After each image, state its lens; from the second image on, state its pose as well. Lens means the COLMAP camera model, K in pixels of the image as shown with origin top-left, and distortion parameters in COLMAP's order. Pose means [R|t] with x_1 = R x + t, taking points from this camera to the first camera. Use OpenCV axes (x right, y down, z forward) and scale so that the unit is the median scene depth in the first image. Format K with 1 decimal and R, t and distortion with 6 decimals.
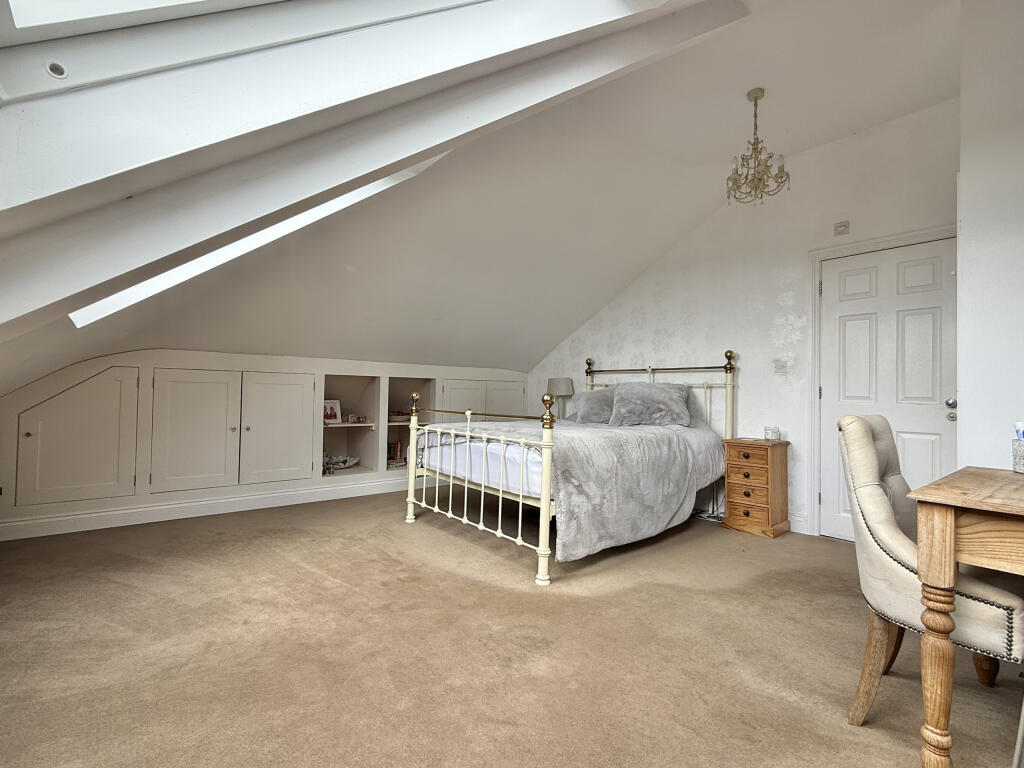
lens RADIAL K [[477.3, 0, 512.0], [0, 477.3, 384.0], [0, 0, 1]] dist [0.000722, 0.000087]
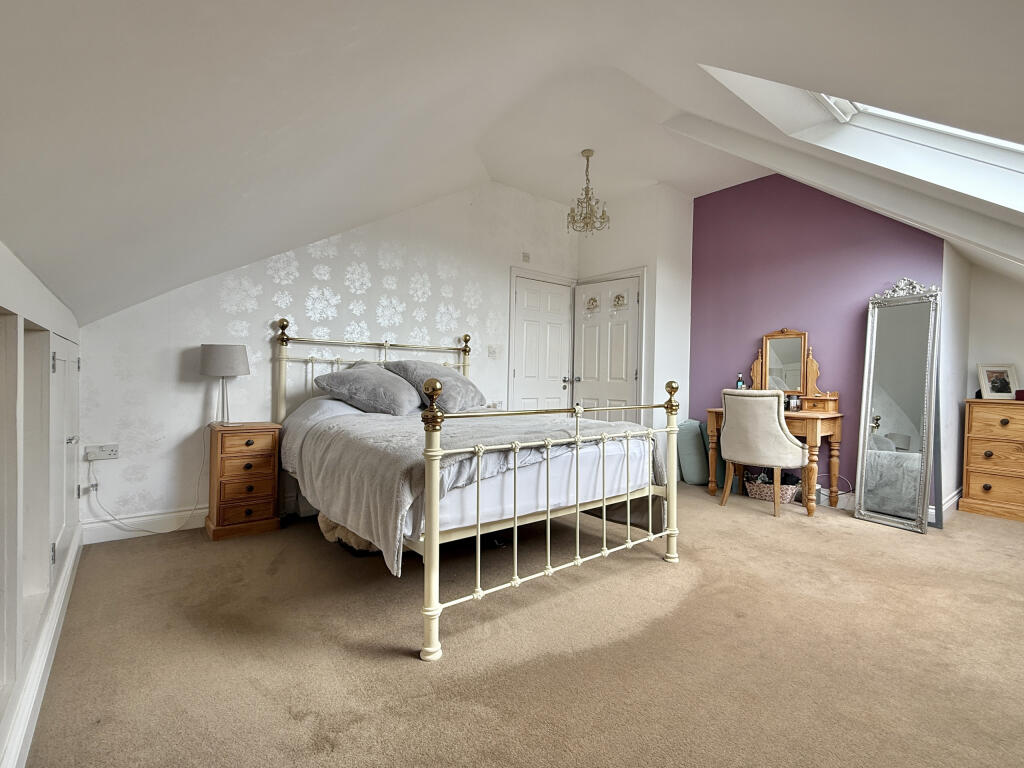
lens RADIAL K [[477.3, 0, 512.0], [0, 477.3, 384.0], [0, 0, 1]] dist [0.000722, 0.000087]
pose [[0.004457, -0.033879, 0.999416, -0.681573], [-0.038135, 0.998693, 0.034025, 0.002793], [-0.999263, -0.038265, 0.003159, 0.946585]]
